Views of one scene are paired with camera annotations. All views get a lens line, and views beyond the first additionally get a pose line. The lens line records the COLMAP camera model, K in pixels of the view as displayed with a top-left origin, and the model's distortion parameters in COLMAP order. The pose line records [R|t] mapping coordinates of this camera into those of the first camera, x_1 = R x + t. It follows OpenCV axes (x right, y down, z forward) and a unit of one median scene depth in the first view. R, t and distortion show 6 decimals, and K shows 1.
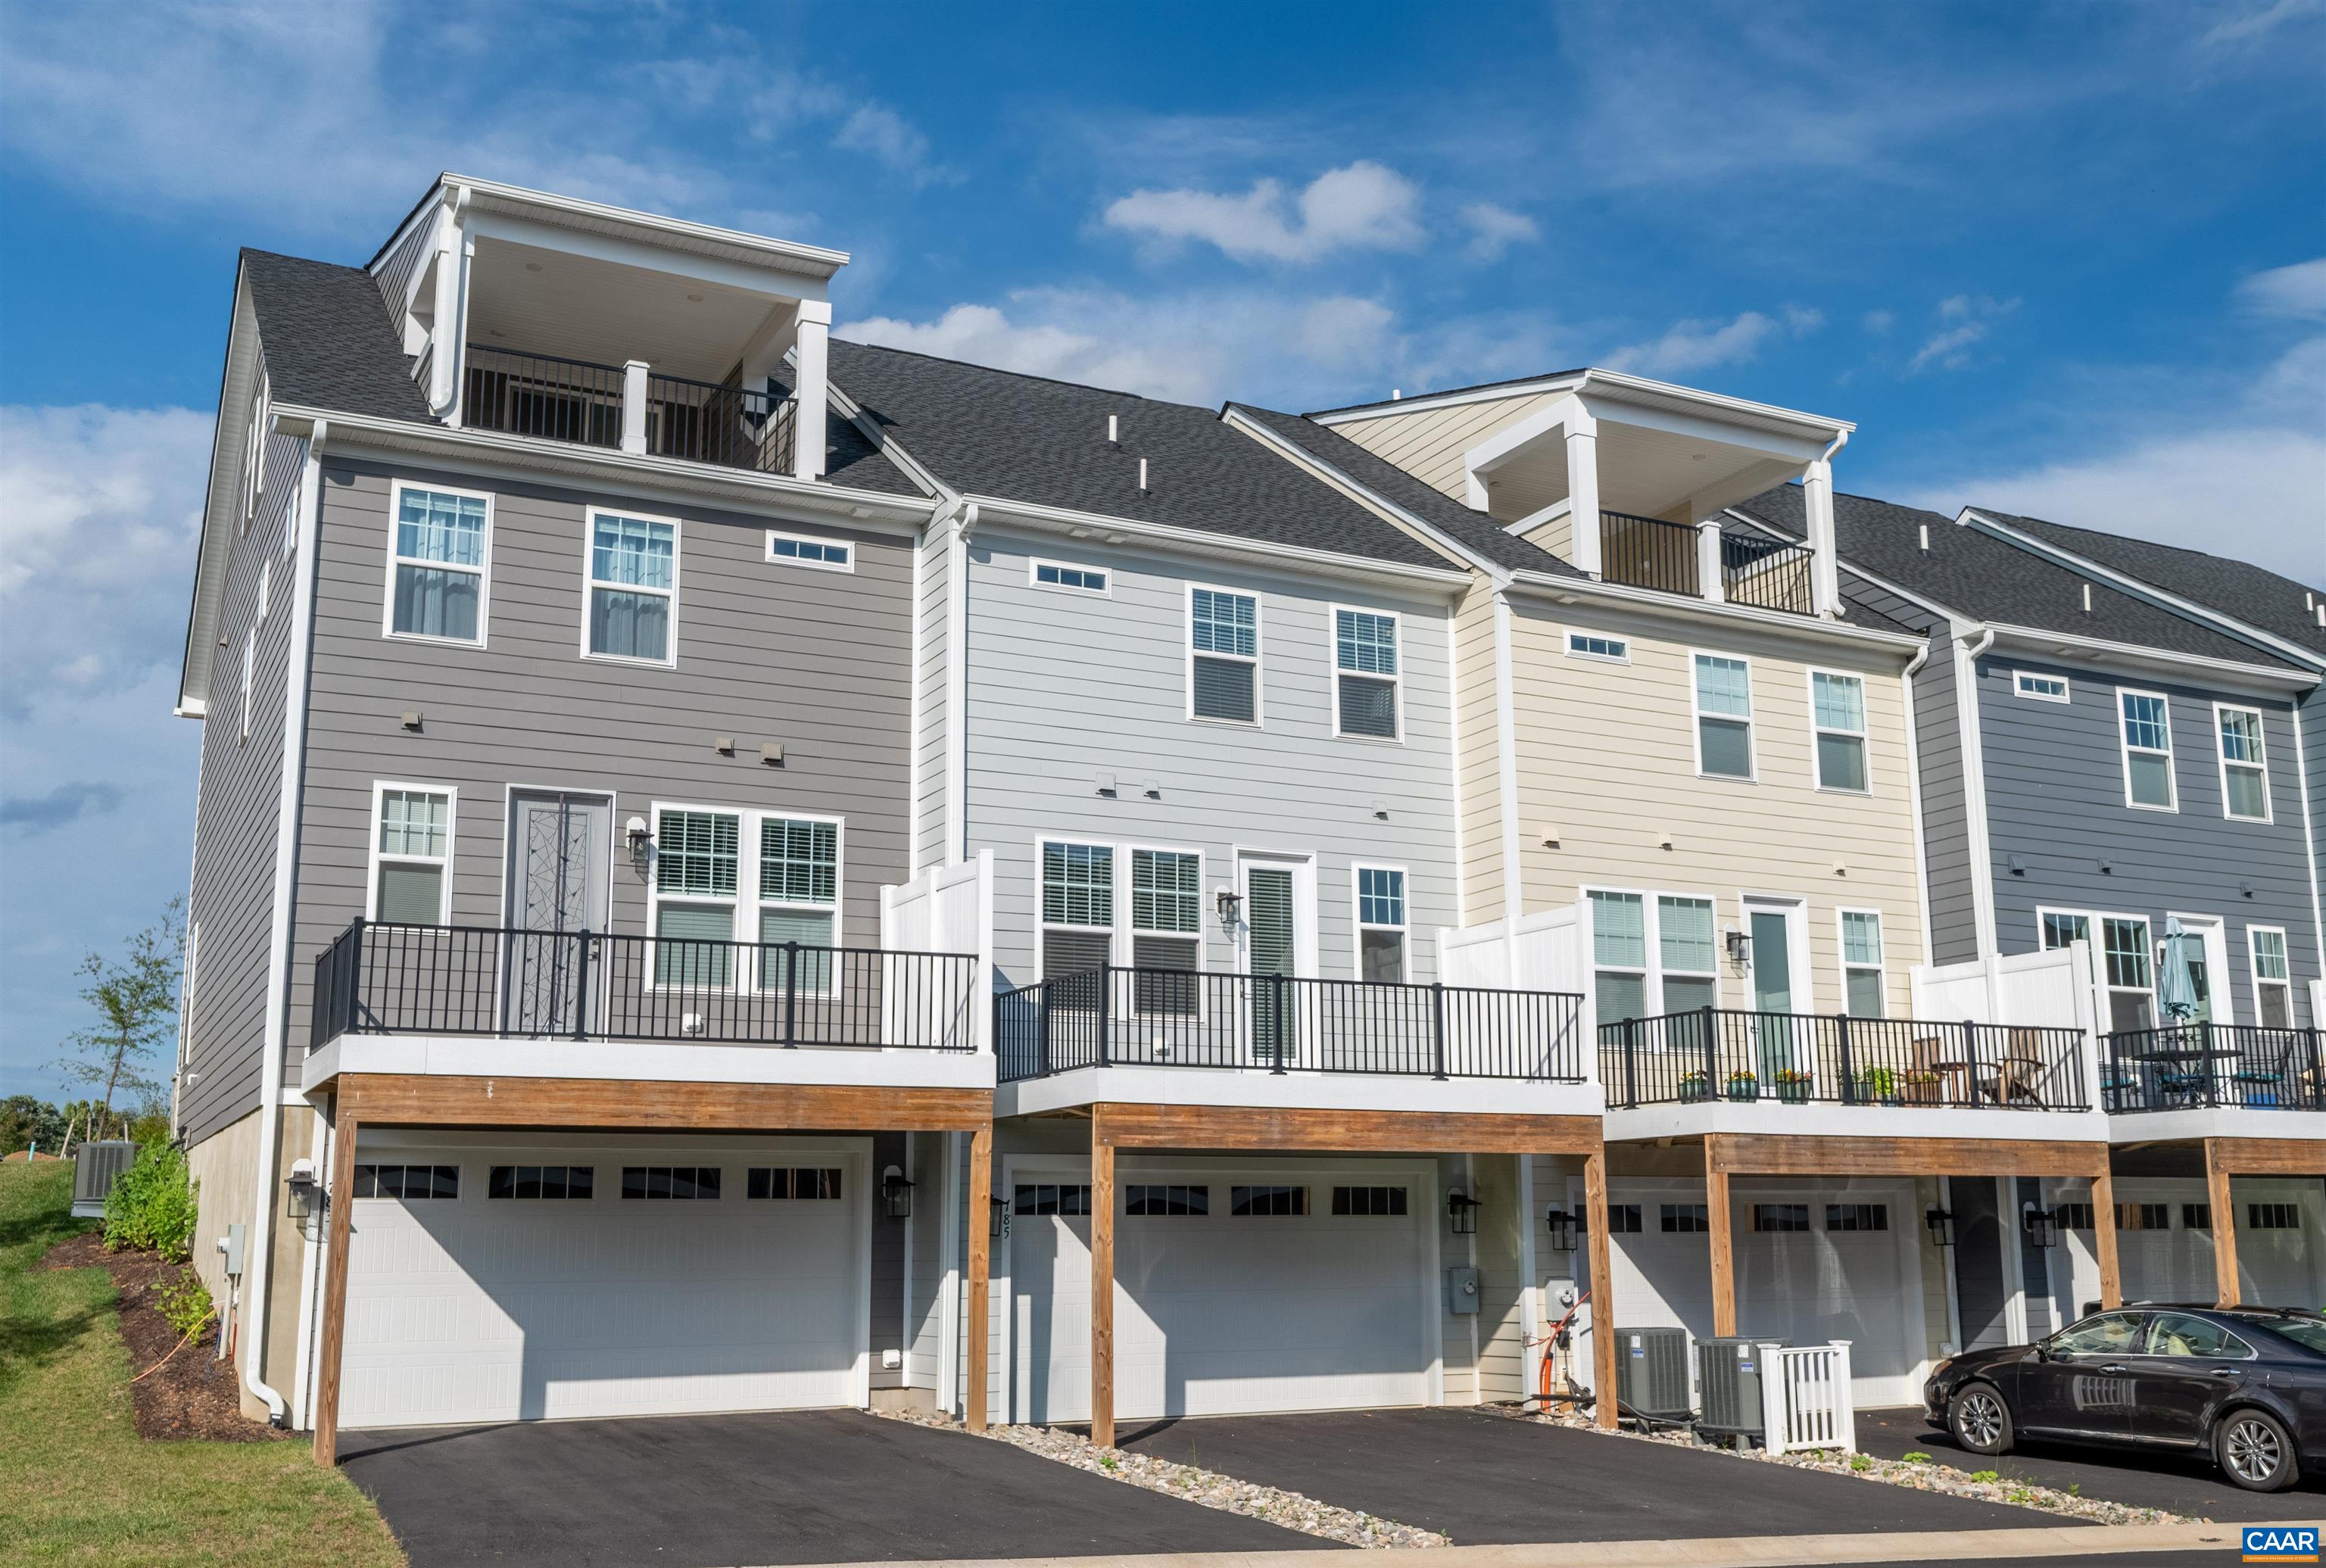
lens RADIAL K [[2176.9, 0, 1161.3], [0, 2176.9, 800.8], [0, 0, 1]] dist [0.003516, 0.001820]
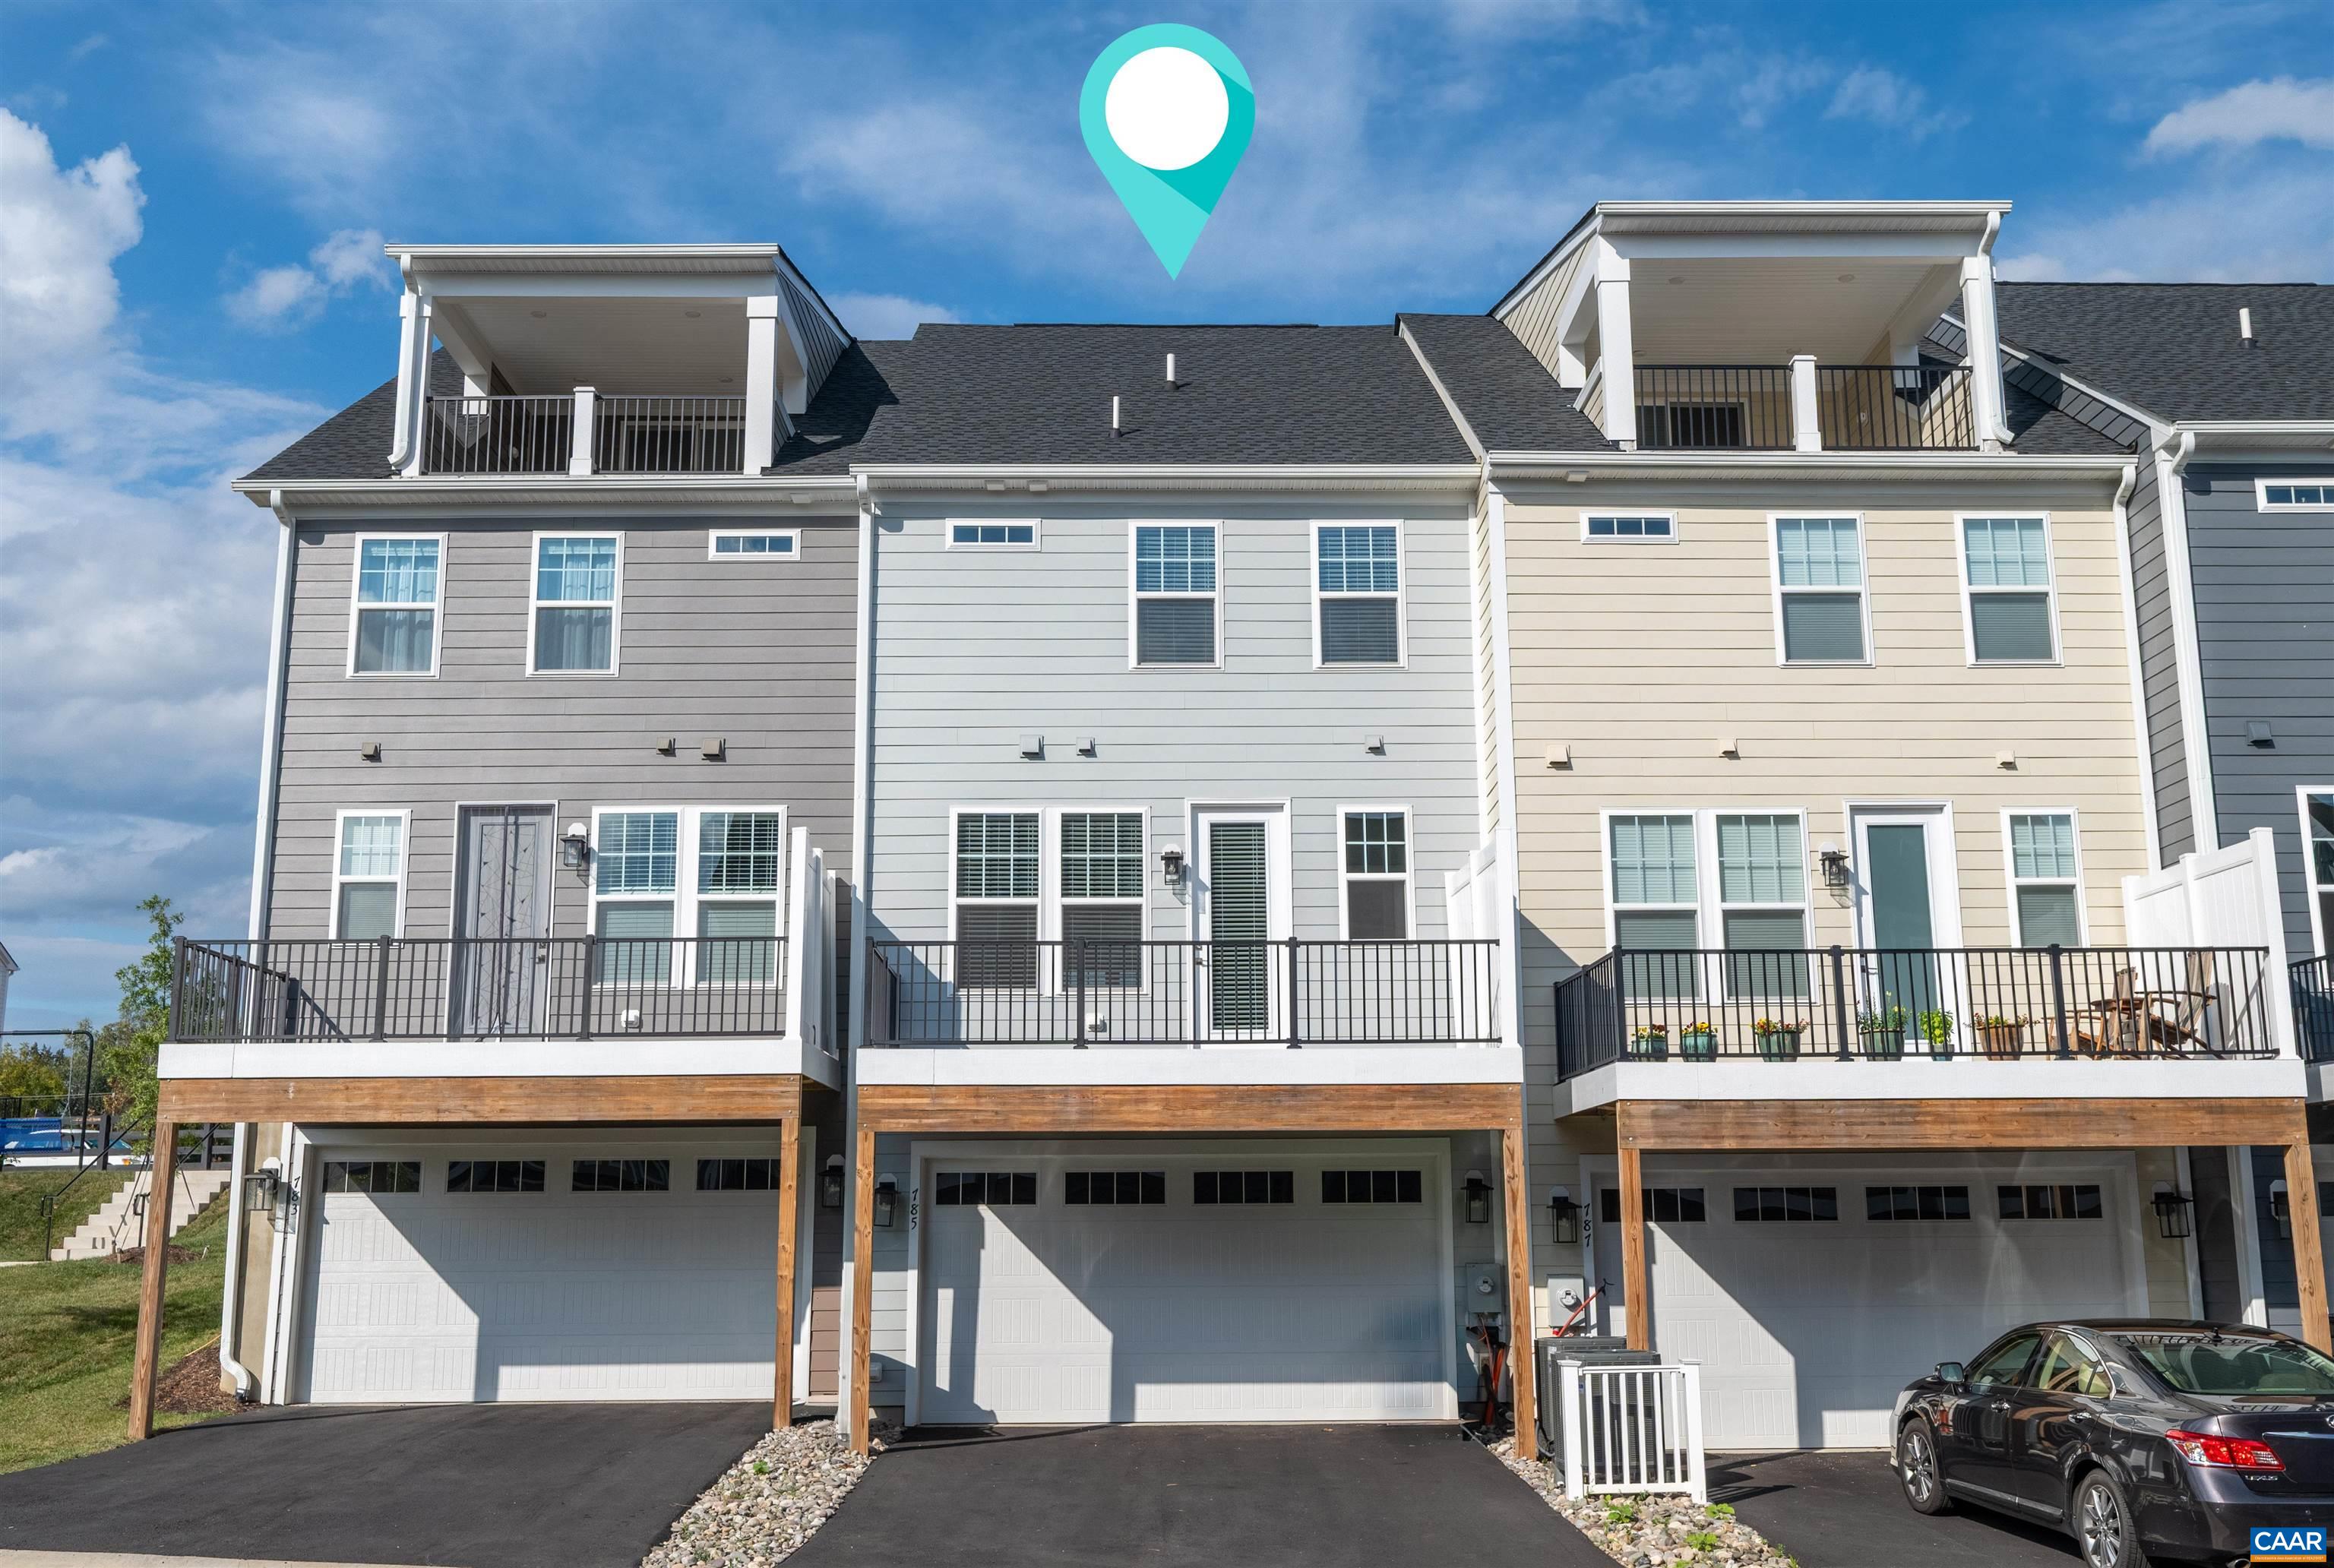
lens RADIAL K [[2162.4, 0, 1167.0], [0, 2162.4, 784.0], [0, 0, 1]] dist [0.000499, 0.003603]
pose [[0.896825, -0.089298, -0.433279, 0.431061], [0.087589, 0.995869, -0.023951, 0.035944], [0.433628, -0.016471, 0.900942, 0.181680]]
